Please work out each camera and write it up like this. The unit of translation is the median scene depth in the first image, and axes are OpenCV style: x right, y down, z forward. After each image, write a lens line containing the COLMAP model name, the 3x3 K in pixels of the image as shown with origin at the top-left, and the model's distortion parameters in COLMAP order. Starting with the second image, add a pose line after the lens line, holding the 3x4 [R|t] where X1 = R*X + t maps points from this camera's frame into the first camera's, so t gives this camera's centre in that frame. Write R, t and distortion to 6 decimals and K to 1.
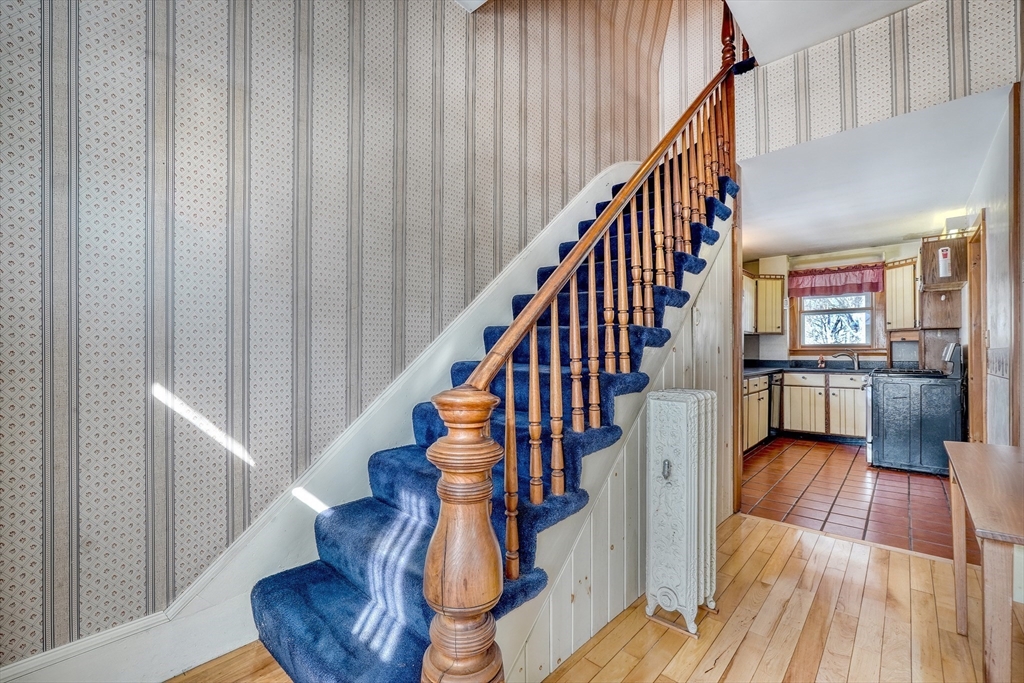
lens RADIAL K [[436.4, 0, 527.0], [0, 436.4, 349.8], [0, 0, 1]] dist [-0.000008, 0.006873]
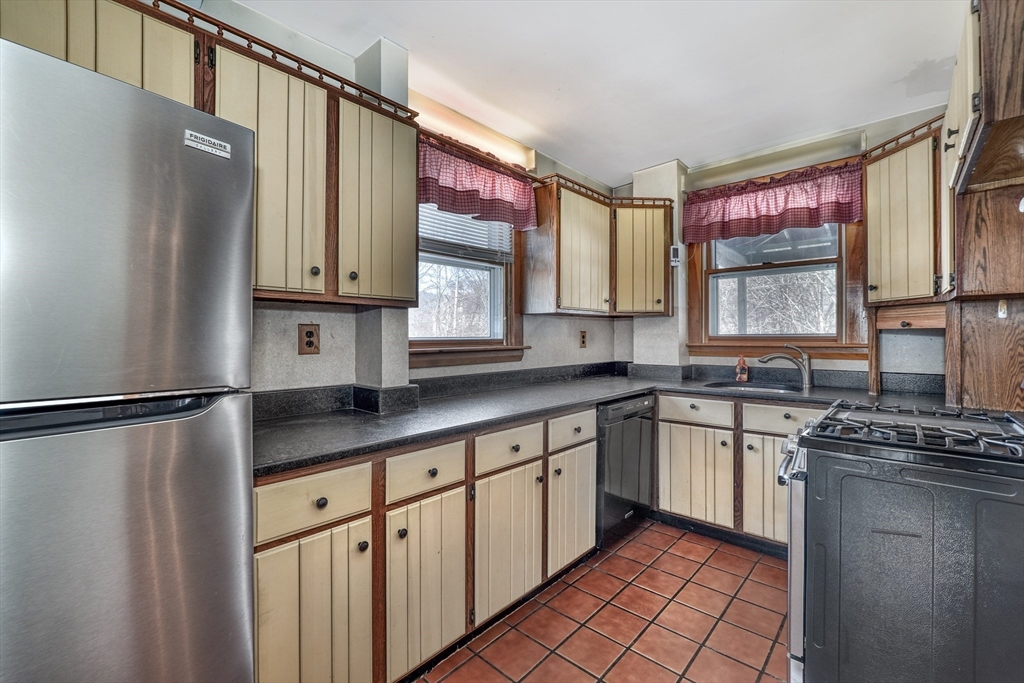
lens RADIAL K [[439.4, 0, 505.9], [0, 439.4, 338.9], [0, 0, 1]] dist [-0.019331, 0.007152]
pose [[0.999545, -0.004102, -0.029879, 0.443930], [0.004421, 0.999934, 0.010636, -0.015385], [0.029834, -0.010763, 0.999497, 0.520881]]
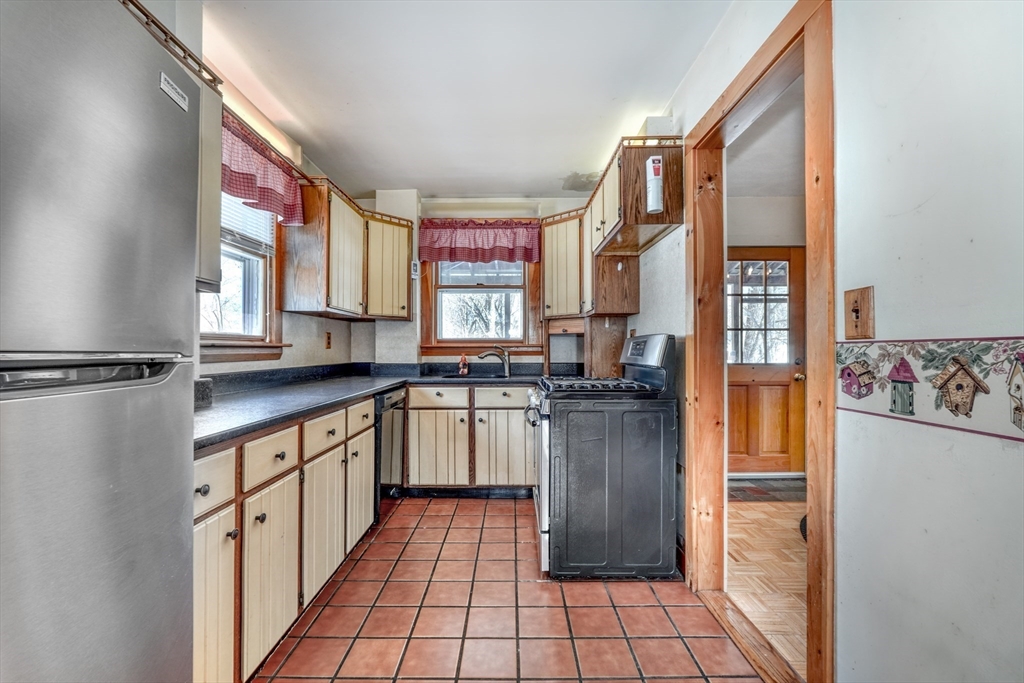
lens RADIAL K [[441.6, 0, 512.9], [0, 441.6, 348.2], [0, 0, 1]] dist [-0.020645, -0.000022]
pose [[0.757588, 0.002056, 0.652730, 0.323960], [-0.003718, 0.999992, 0.001165, 0.001488], [-0.652723, -0.003310, 0.757590, 0.489540]]
